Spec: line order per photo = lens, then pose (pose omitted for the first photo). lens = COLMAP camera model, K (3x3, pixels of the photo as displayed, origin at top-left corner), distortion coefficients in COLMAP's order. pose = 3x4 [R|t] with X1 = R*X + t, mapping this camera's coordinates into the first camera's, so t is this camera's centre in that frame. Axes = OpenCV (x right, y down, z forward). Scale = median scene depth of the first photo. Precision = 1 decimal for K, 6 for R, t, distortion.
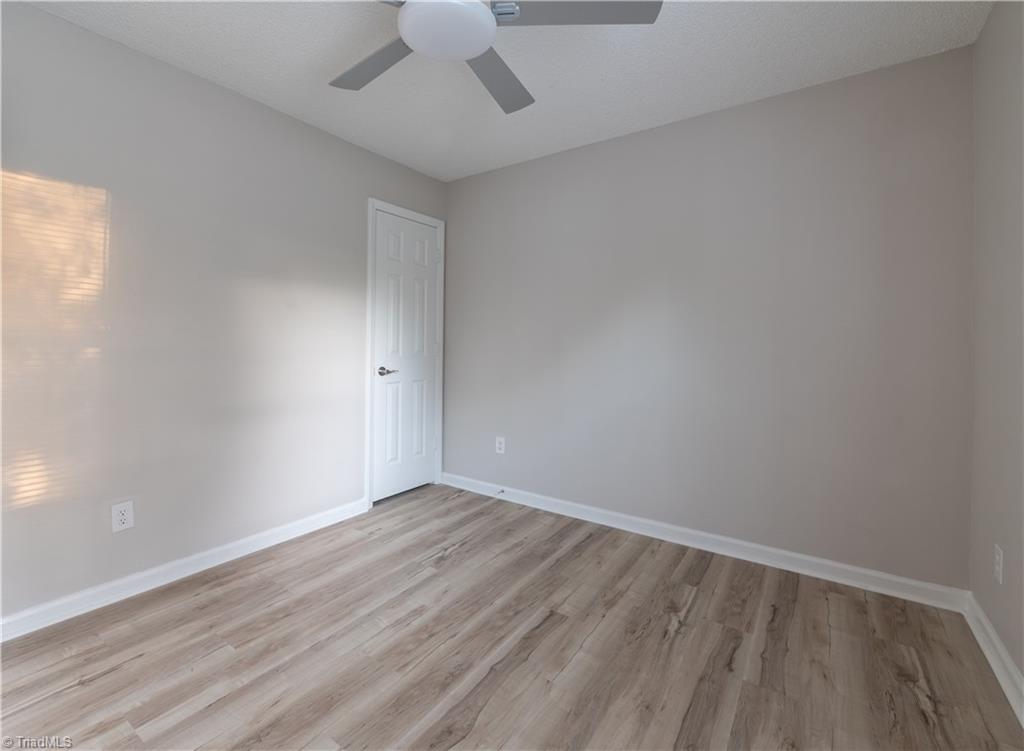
lens RADIAL K [[465.6, 0, 510.0], [0, 465.6, 345.4], [0, 0, 1]] dist [-0.002232, -0.000097]
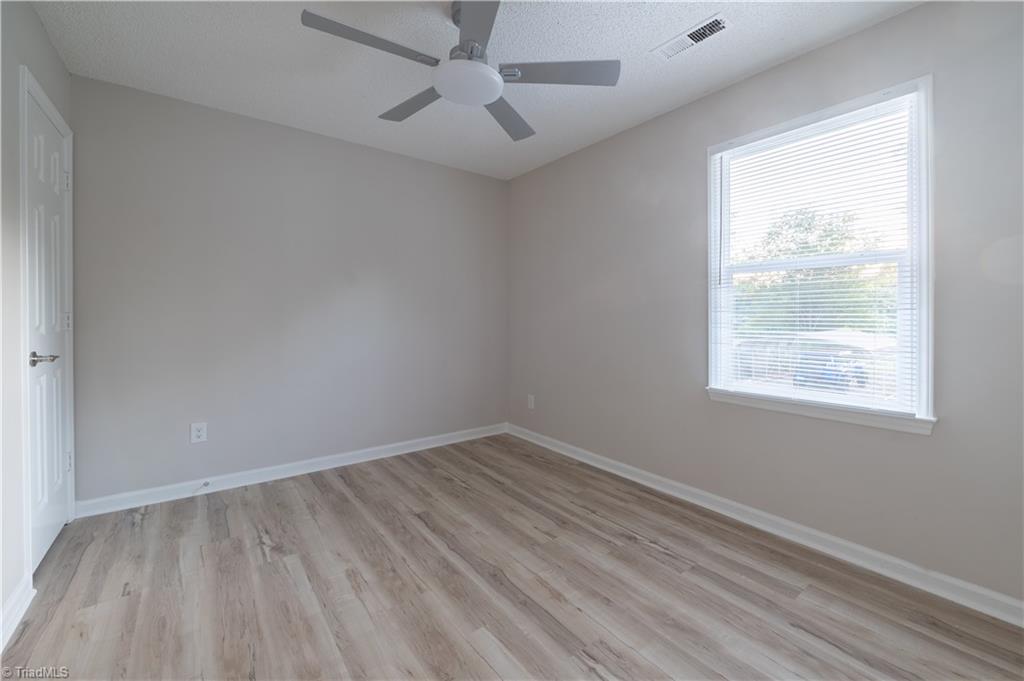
lens RADIAL K [[399.6, 0, 517.4], [0, 399.6, 327.6], [0, 0, 1]] dist [-0.002484, -0.000423]
pose [[0.297519, -0.033913, 0.954113, -0.861730], [-0.000926, 0.999358, 0.035811, -0.007273], [-0.954715, -0.011538, 0.297297, 0.368334]]
